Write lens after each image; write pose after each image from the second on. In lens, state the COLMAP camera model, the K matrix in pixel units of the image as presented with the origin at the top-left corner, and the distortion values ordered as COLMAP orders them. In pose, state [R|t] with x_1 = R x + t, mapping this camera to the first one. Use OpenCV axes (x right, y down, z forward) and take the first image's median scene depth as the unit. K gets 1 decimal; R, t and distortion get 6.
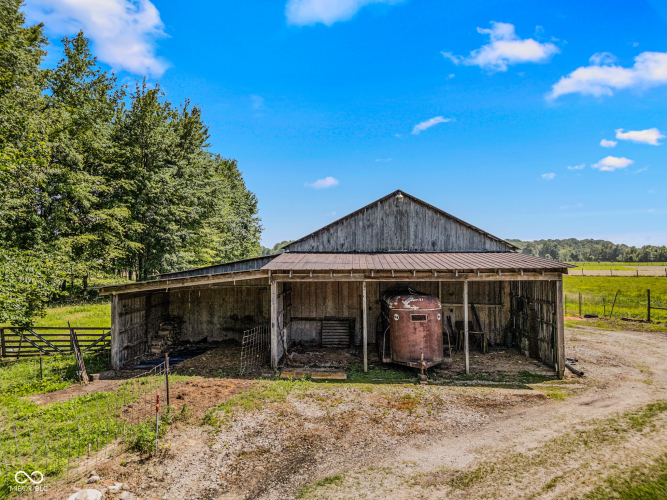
lens RADIAL K [[477.9, 0, 327.8], [0, 477.9, 242.2], [0, 0, 1]] dist [0.035286, -0.023197]
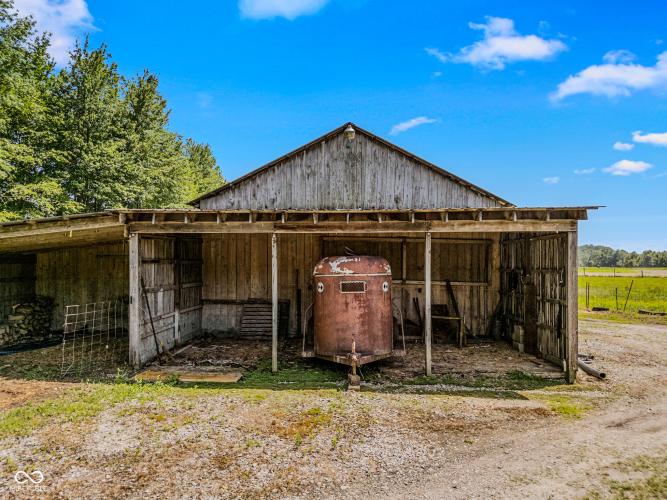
lens RADIAL K [[477.9, 0, 332.7], [0, 477.9, 262.8], [0, 0, 1]] dist [0.035286, -0.023197]
pose [[0.999915, 0.007673, 0.010532, 0.118670], [-0.007981, 0.999533, 0.029509, 0.080834], [-0.010300, -0.029590, 0.999509, 0.276912]]
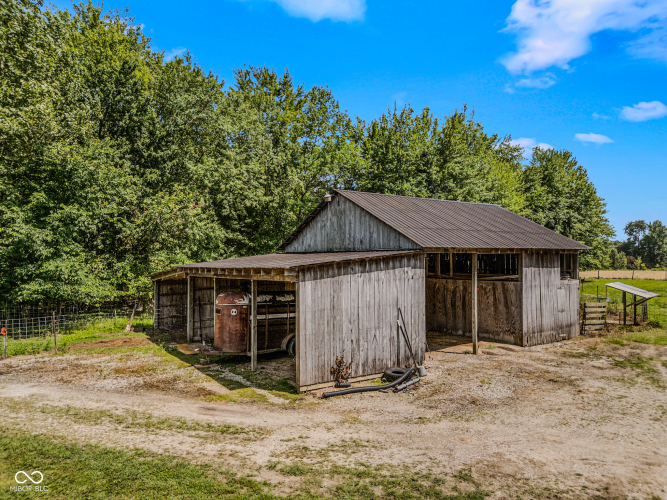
lens RADIAL K [[477.9, 0, 335.3], [0, 477.9, 252.6], [0, 0, 1]] dist [0.035286, -0.023197]
pose [[0.617676, -0.015190, -0.786286, 0.936727], [0.026254, 0.999654, 0.001312, 0.020985], [0.785994, -0.021453, 0.617862, 0.401130]]
